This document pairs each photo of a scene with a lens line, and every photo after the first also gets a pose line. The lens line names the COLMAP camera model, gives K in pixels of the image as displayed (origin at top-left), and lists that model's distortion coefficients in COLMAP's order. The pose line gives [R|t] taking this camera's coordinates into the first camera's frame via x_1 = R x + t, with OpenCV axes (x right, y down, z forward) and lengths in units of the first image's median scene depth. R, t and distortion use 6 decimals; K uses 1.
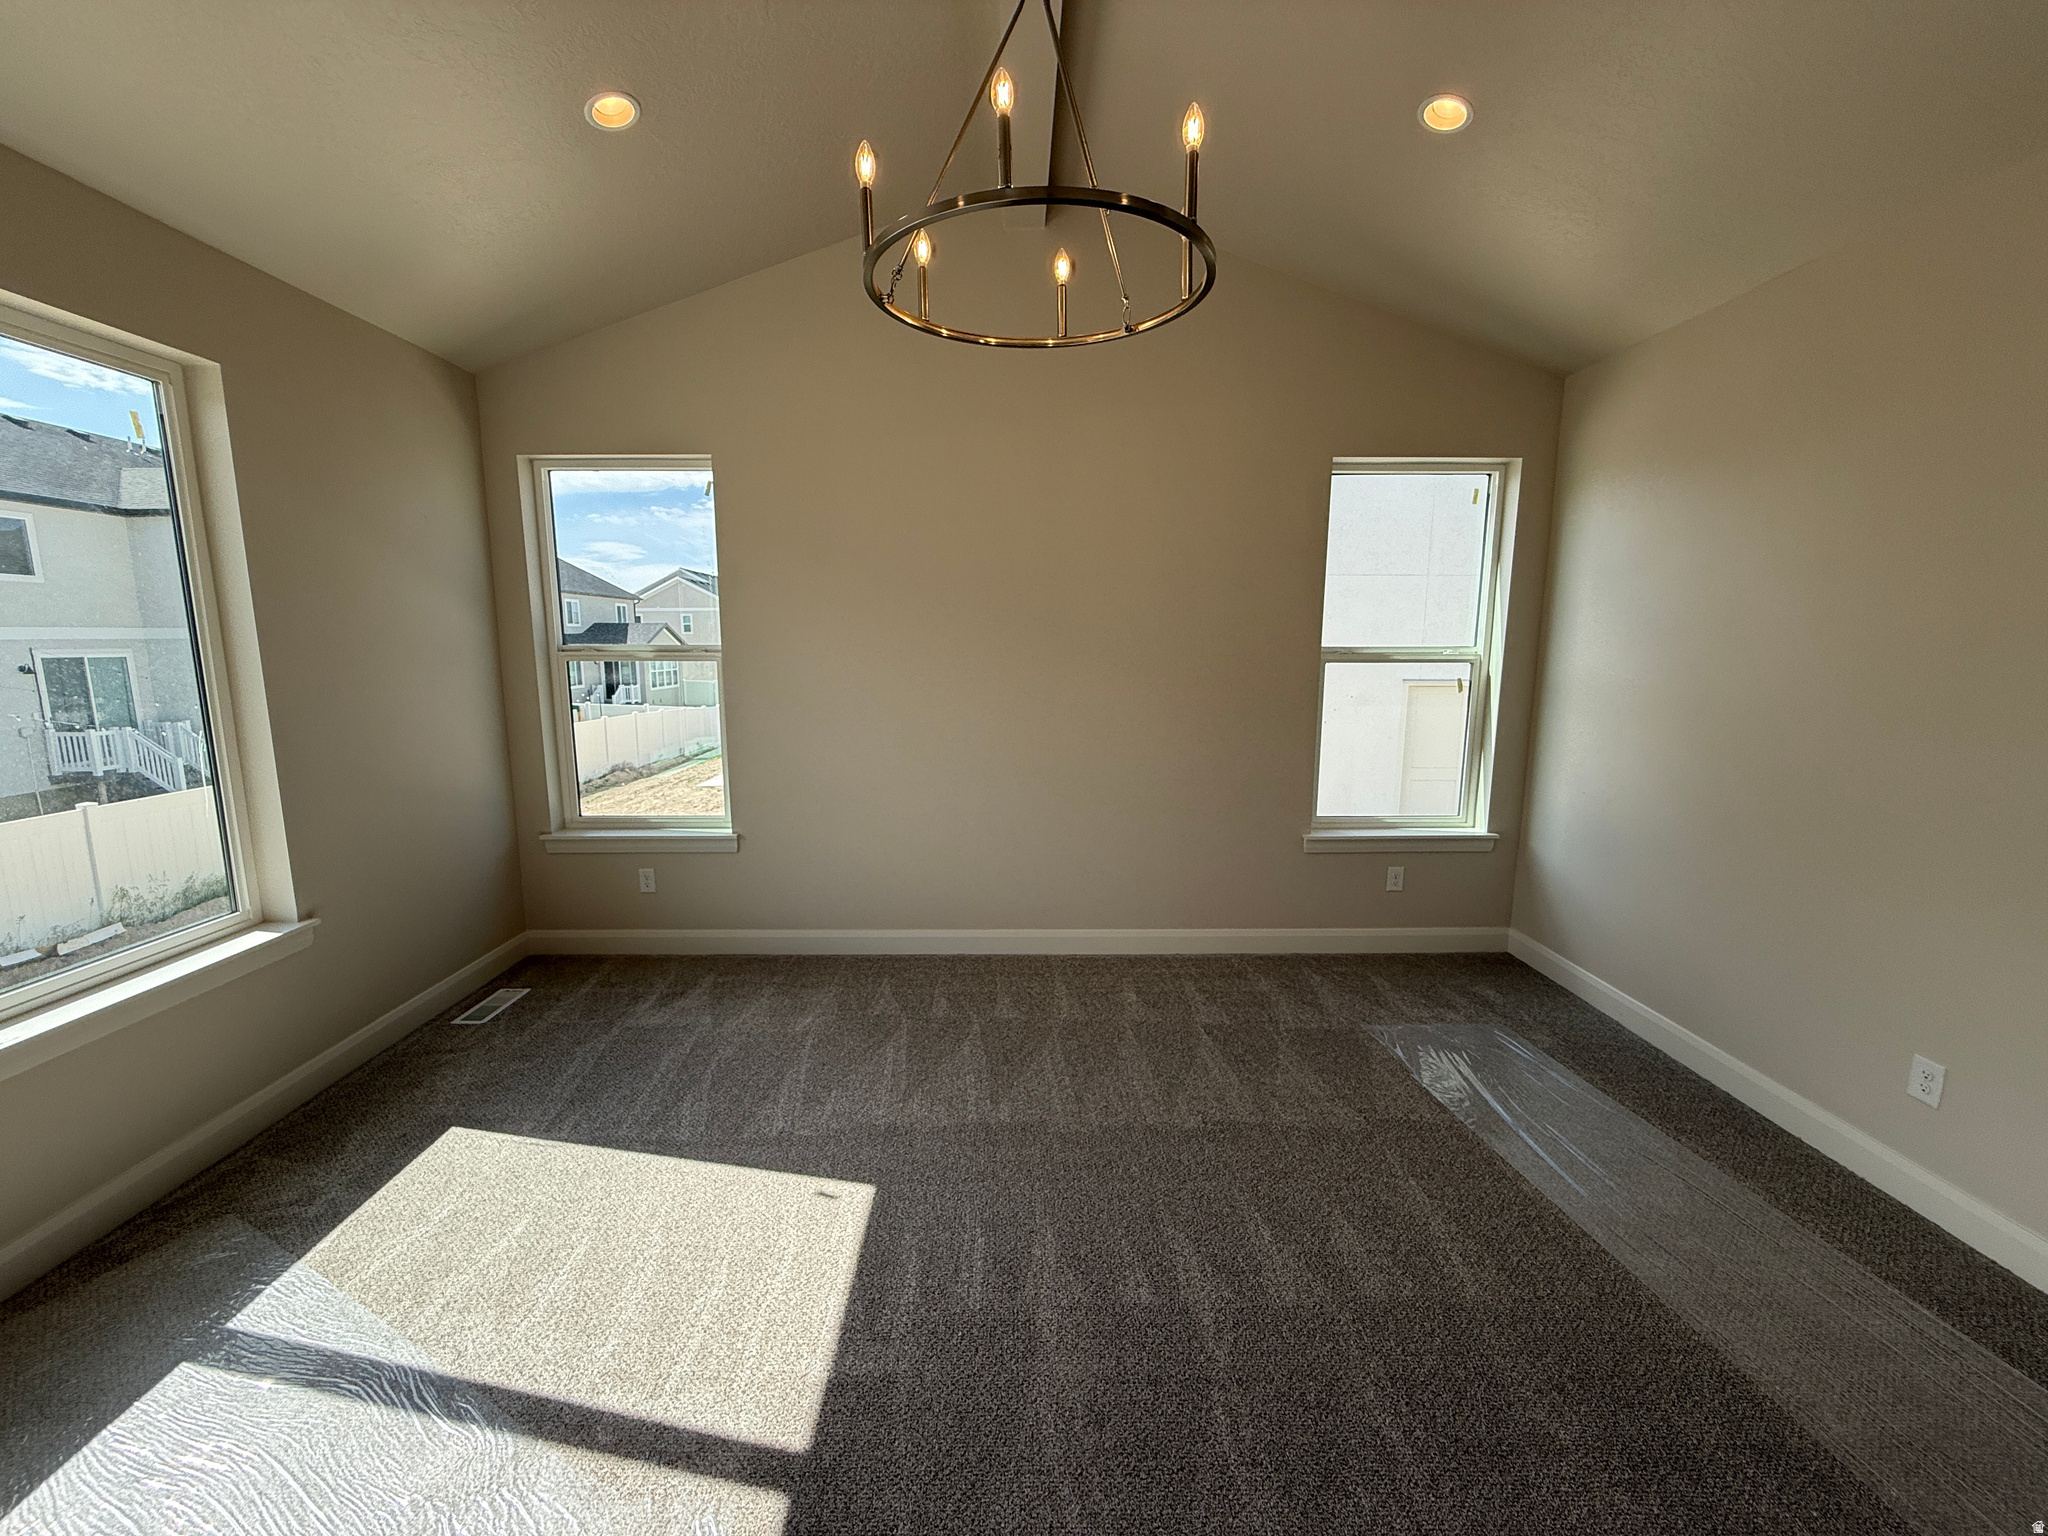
lens RADIAL K [[815.6, 0, 1024.3], [0, 815.6, 765.0], [0, 0, 1]] dist [0.001110, -0.000151]
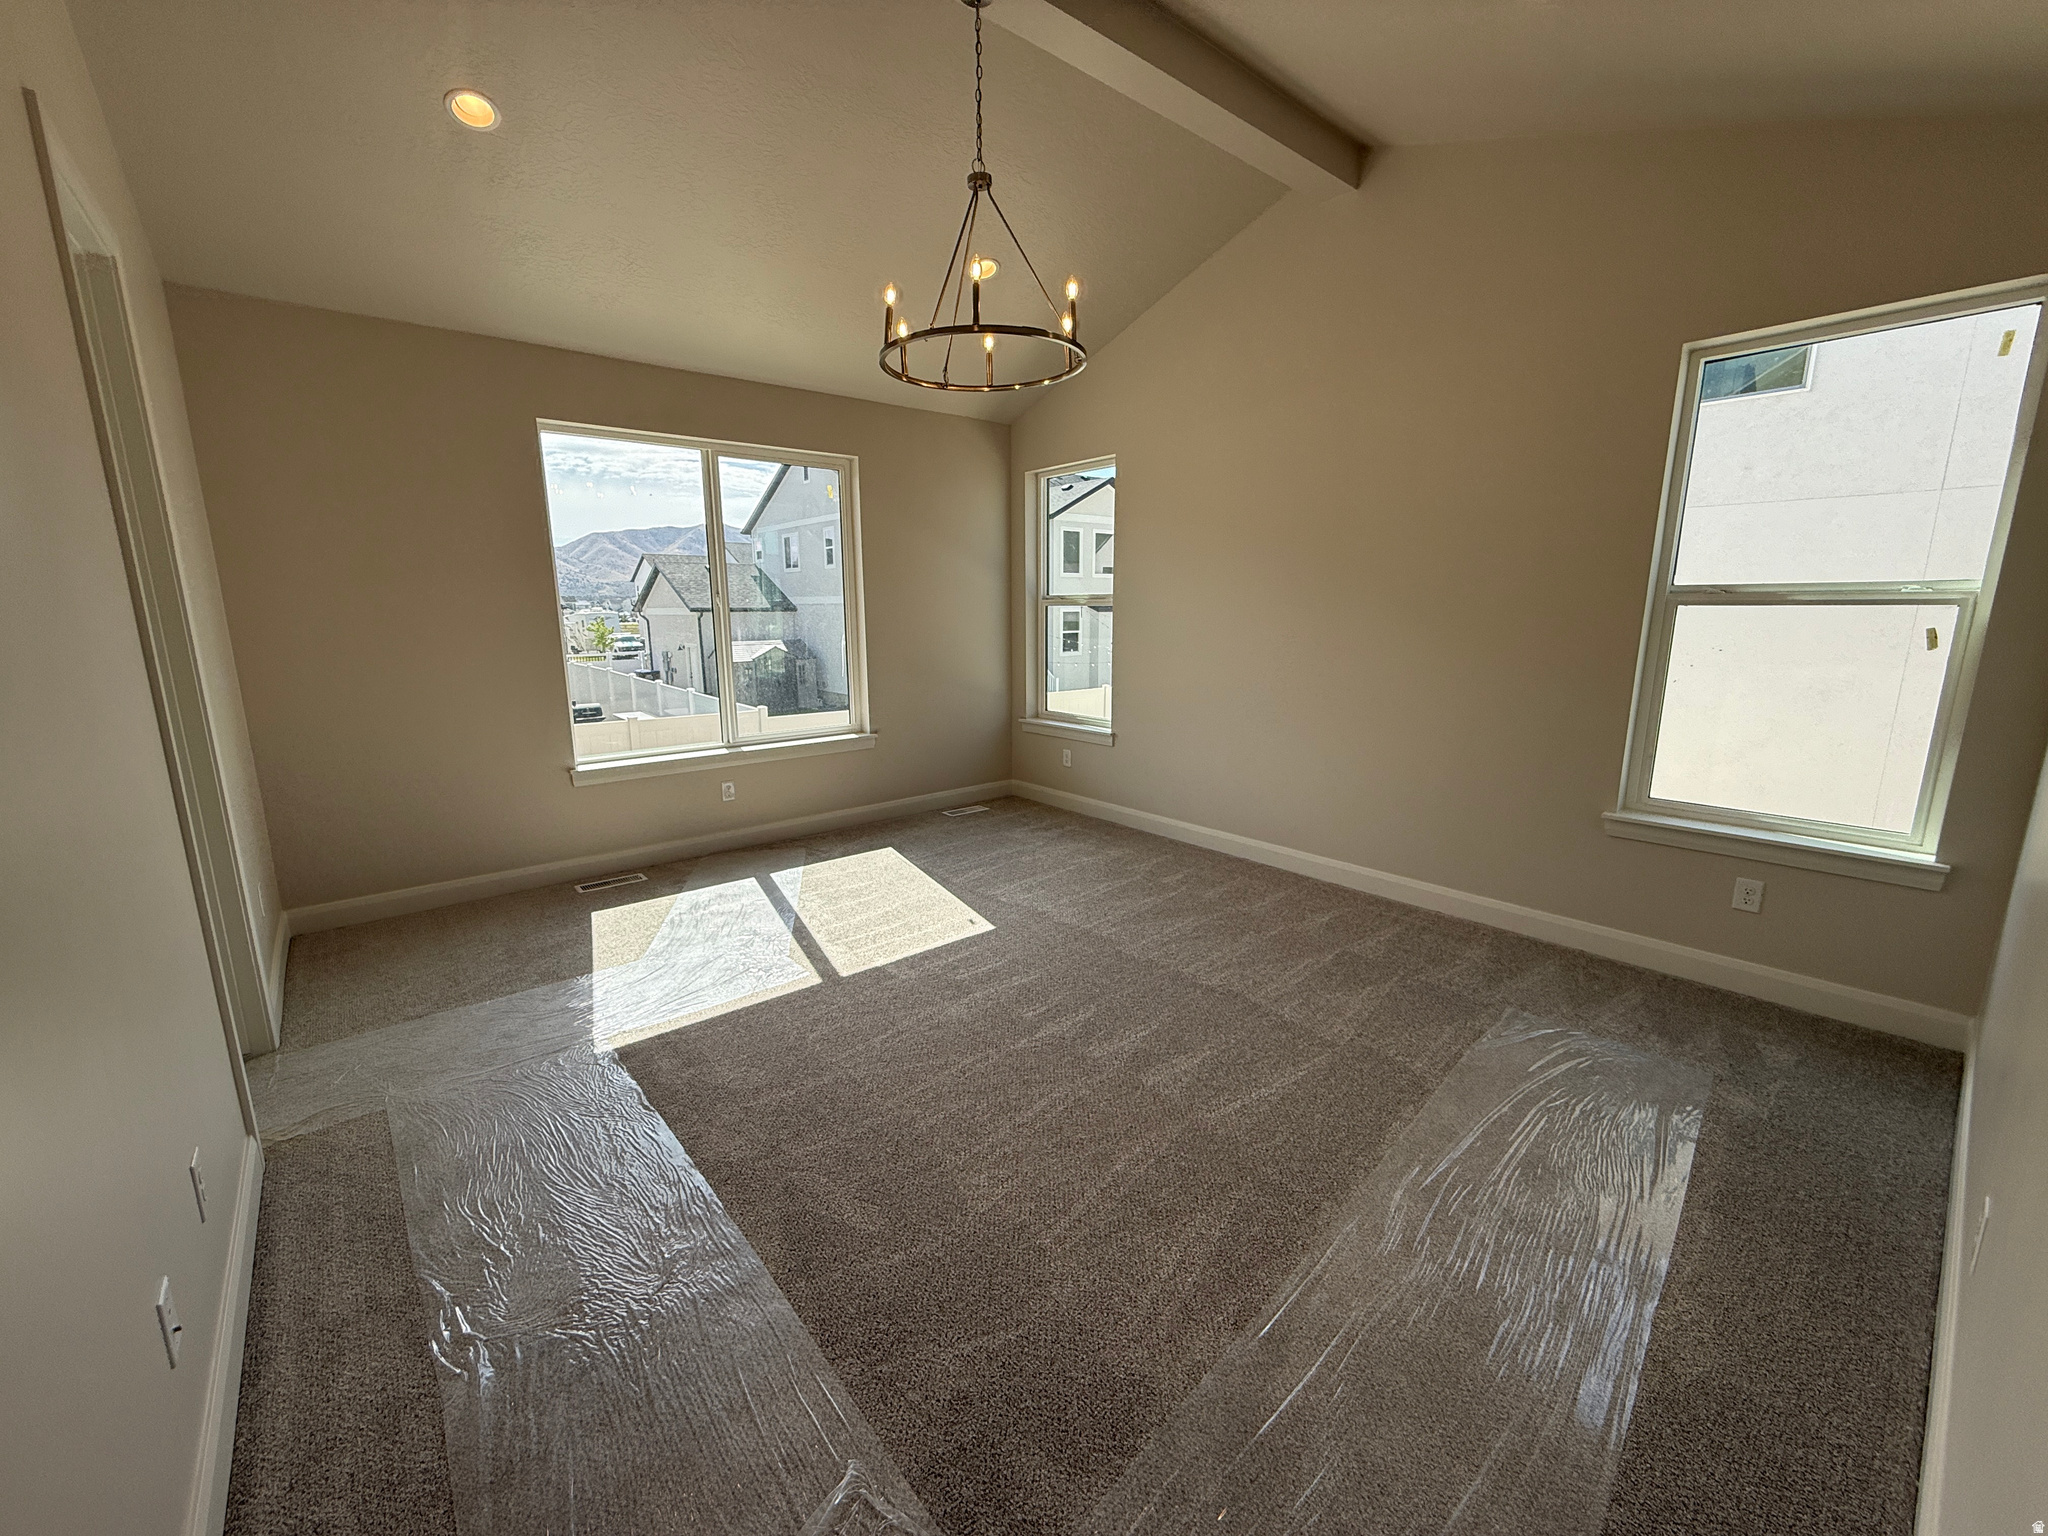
lens RADIAL K [[815.6, 0, 1027.4], [0, 815.6, 768.9], [0, 0, 1]] dist [0.001110, -0.000151]
pose [[0.637617, 0.147834, -0.756035, 0.652756], [-0.109216, 0.988848, 0.101248, 0.023259], [0.762572, 0.018014, 0.646653, 0.002550]]
